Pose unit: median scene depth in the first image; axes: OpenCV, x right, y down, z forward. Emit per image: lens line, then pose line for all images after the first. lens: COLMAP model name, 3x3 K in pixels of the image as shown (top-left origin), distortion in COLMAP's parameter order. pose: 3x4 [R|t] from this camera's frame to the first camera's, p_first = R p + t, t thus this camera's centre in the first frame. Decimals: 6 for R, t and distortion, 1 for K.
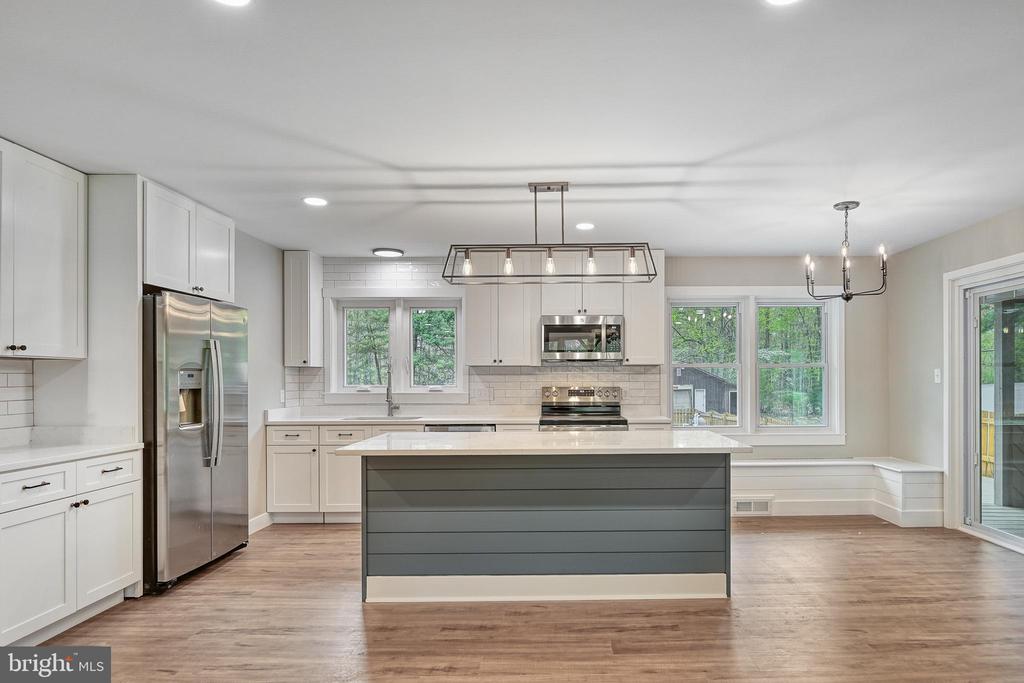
lens RADIAL K [[568.5, 0, 562.1], [0, 568.5, 383.3], [0, 0, 1]] dist [-0.008185, 0.000308]
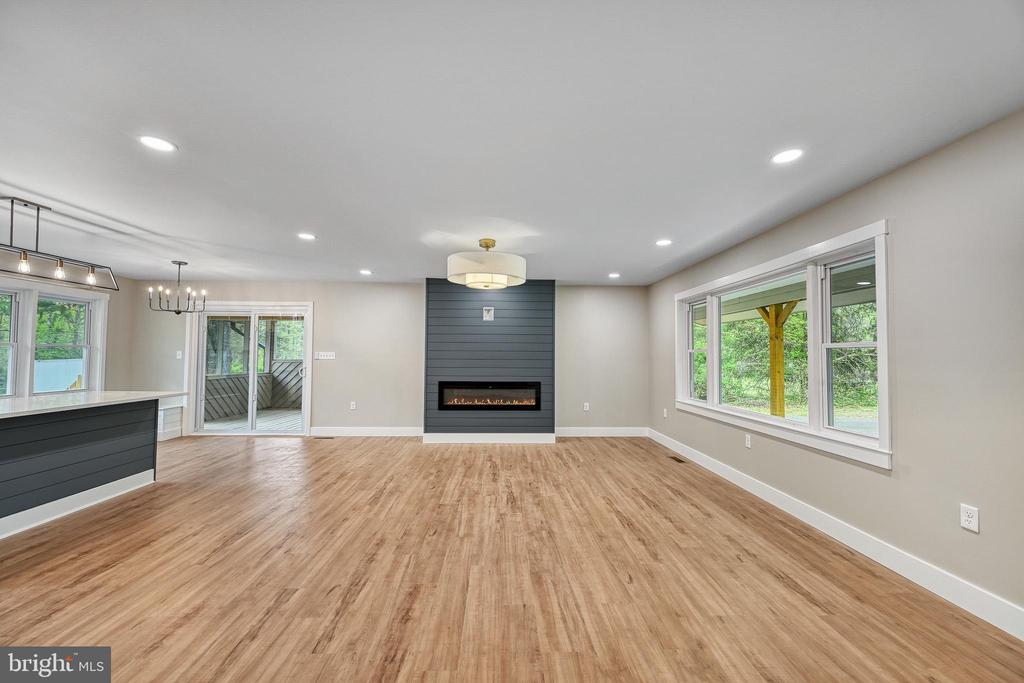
lens RADIAL K [[404.3, 0, 510.8], [0, 404.3, 340.9], [0, 0, 1]] dist [0.001424, 0.000693]
pose [[-0.023982, 0.043655, 0.998759, -0.674477], [0.002600, 0.999045, -0.043605, 0.002135], [-0.999709, 0.001551, -0.024072, -0.040661]]
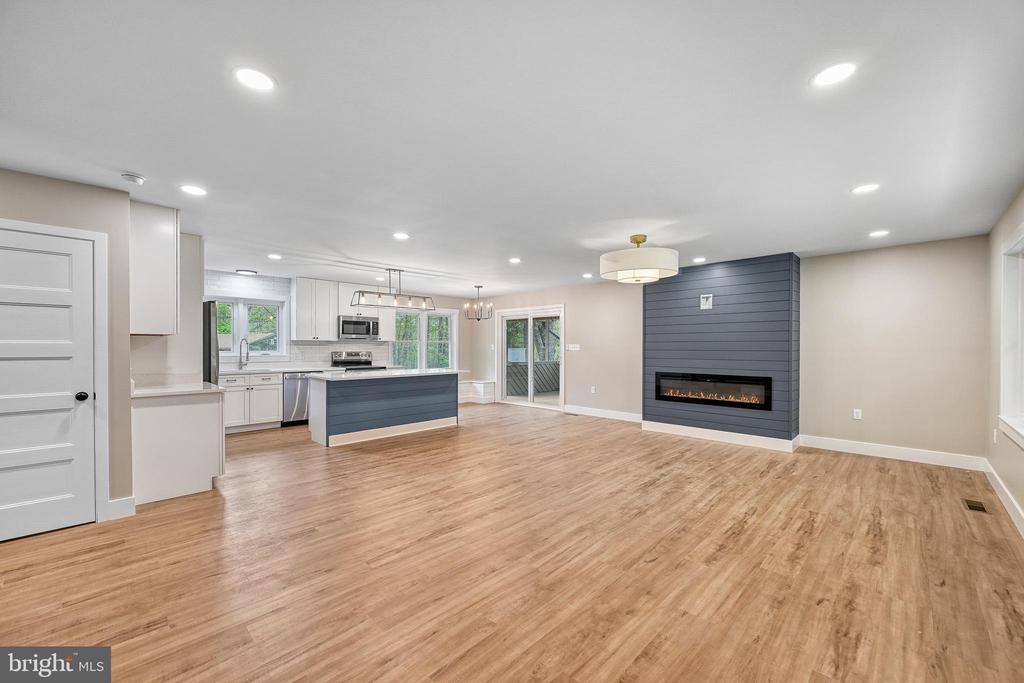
lens RADIAL K [[404.3, 0, 503.5], [0, 404.3, 355.1], [0, 0, 1]] dist [0.001424, 0.000693]
pose [[0.711167, -0.007793, 0.702980, -0.667766], [0.000787, 0.999947, 0.010289, 0.003824], [-0.703023, -0.006763, 0.711135, -0.422032]]
